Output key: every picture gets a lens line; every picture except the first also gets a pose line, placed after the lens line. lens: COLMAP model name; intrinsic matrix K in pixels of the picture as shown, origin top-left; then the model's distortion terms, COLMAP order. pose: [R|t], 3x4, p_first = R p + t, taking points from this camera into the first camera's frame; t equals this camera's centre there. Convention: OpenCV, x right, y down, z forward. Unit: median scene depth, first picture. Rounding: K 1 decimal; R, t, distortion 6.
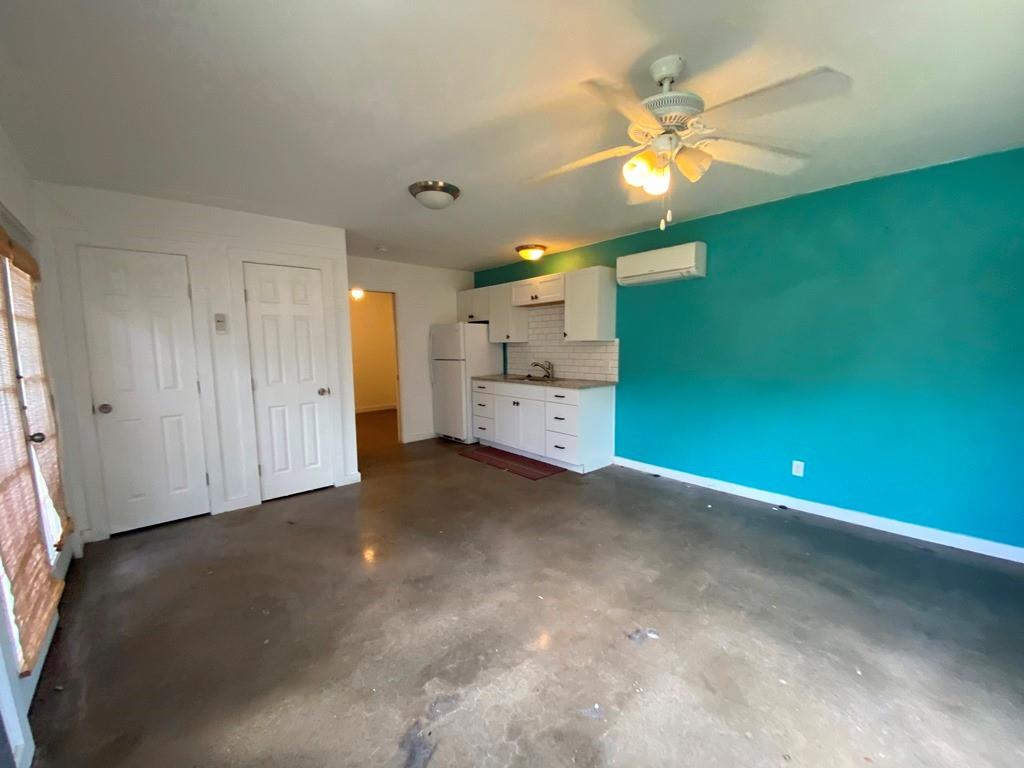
lens RADIAL K [[417.3, 0, 510.8], [0, 417.3, 386.2], [0, 0, 1]] dist [0.045351, -0.035892]
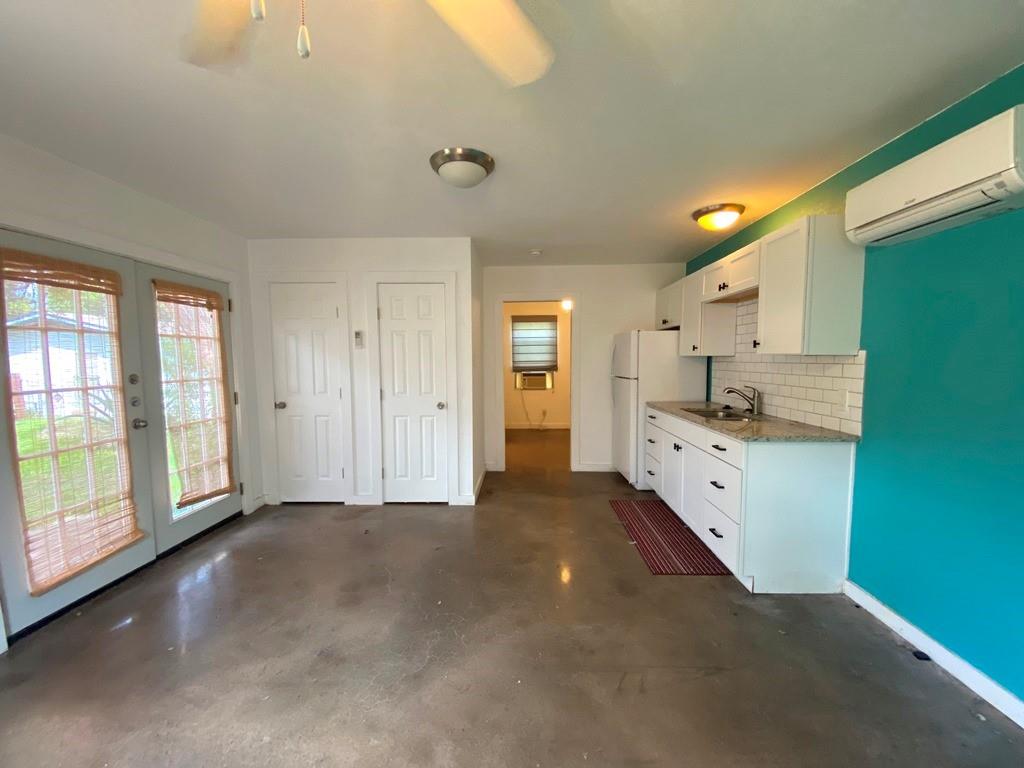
lens RADIAL K [[417.3, 0, 510.8], [0, 417.3, 386.2], [0, 0, 1]] dist [0.045351, -0.035892]
pose [[0.728341, 0.054915, -0.683010, 0.295860], [-0.074249, 0.997239, 0.001002, -0.039711], [0.681180, 0.049983, 0.730408, 0.341443]]
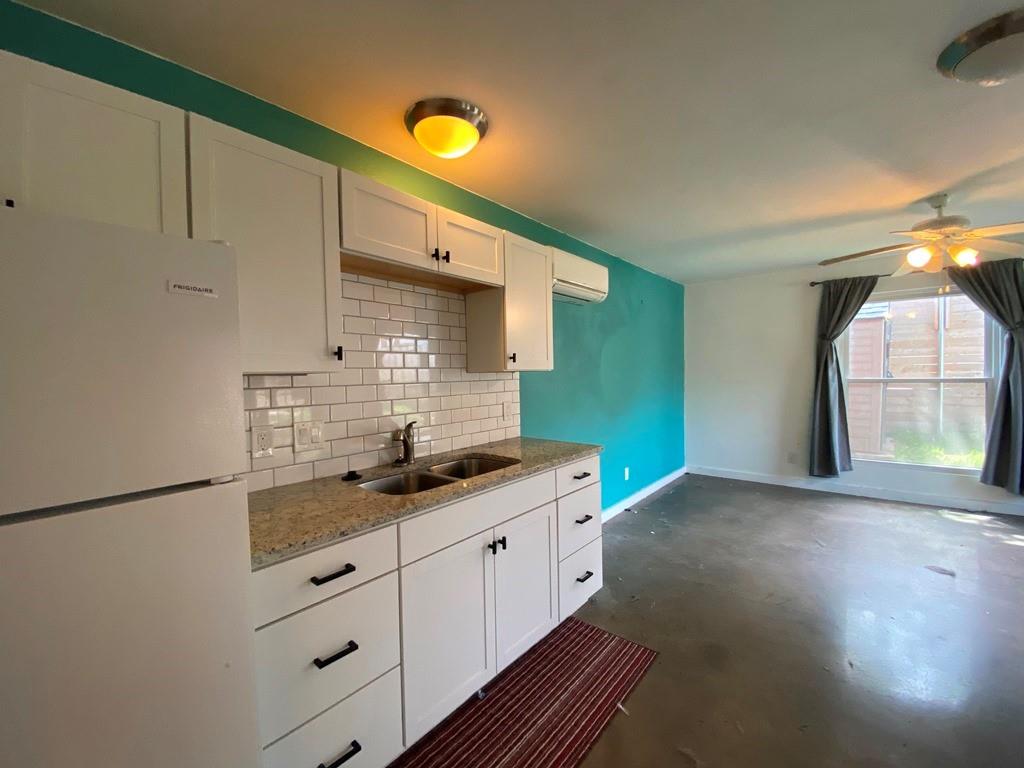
lens RADIAL K [[417.3, 0, 510.8], [0, 417.3, 386.2], [0, 0, 1]] dist [0.045351, -0.035892]
pose [[-0.151699, -0.014805, 0.988316, -0.363680], [0.125132, 0.991555, 0.034060, -0.108768], [-0.980474, 0.128837, -0.148565, 1.104384]]
